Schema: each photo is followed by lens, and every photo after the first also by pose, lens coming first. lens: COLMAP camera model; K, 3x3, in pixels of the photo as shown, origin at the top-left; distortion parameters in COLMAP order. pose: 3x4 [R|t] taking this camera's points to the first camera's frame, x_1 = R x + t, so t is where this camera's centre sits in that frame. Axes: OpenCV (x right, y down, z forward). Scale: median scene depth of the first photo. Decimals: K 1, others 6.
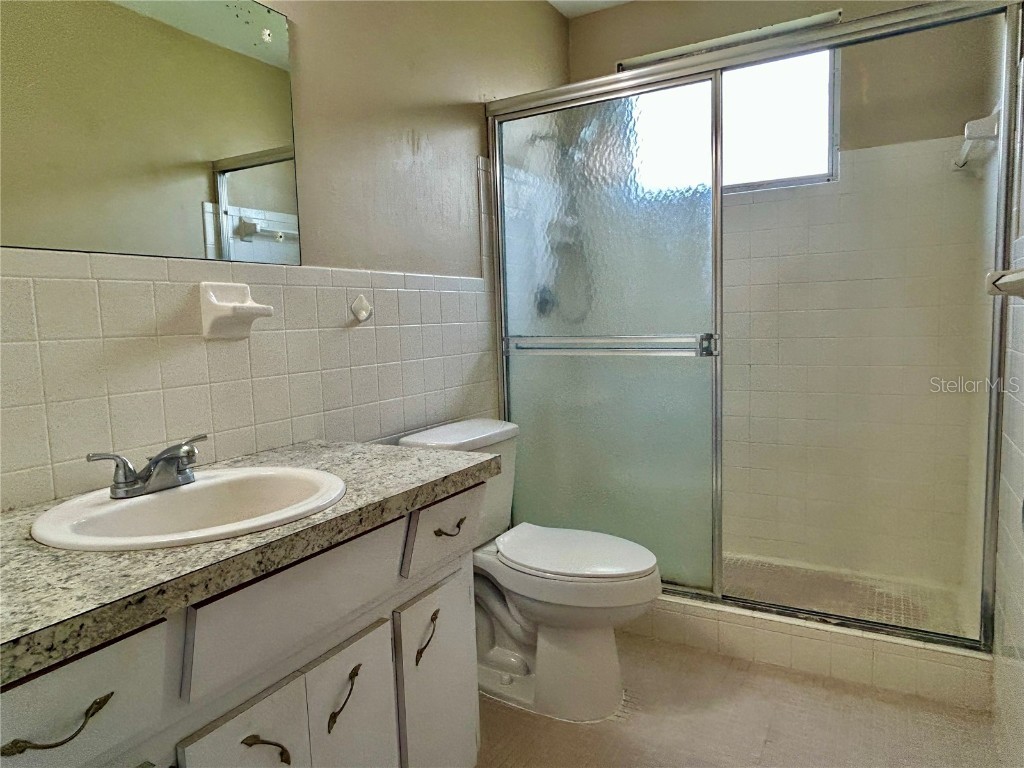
lens RADIAL K [[653.2, 0, 511.2], [0, 653.2, 381.9], [0, 0, 1]] dist [-0.004781, -0.001362]
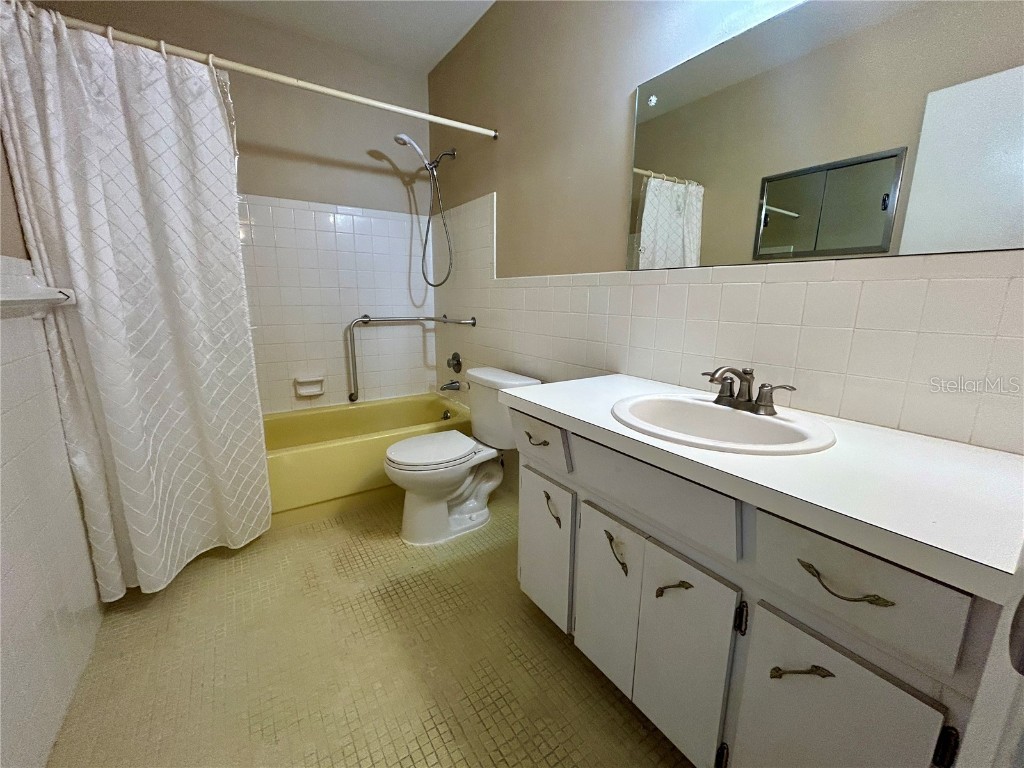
lens RADIAL K [[411.1, 0, 509.6], [0, 411.1, 384.9], [0, 0, 1]] dist [-0.002988, 0.000588]
pose [[-0.450236, 0.197955, -0.870690, 0.293894], [-0.103509, 0.956971, 0.271096, -0.054440], [0.886890, 0.212182, -0.410372, 0.543326]]
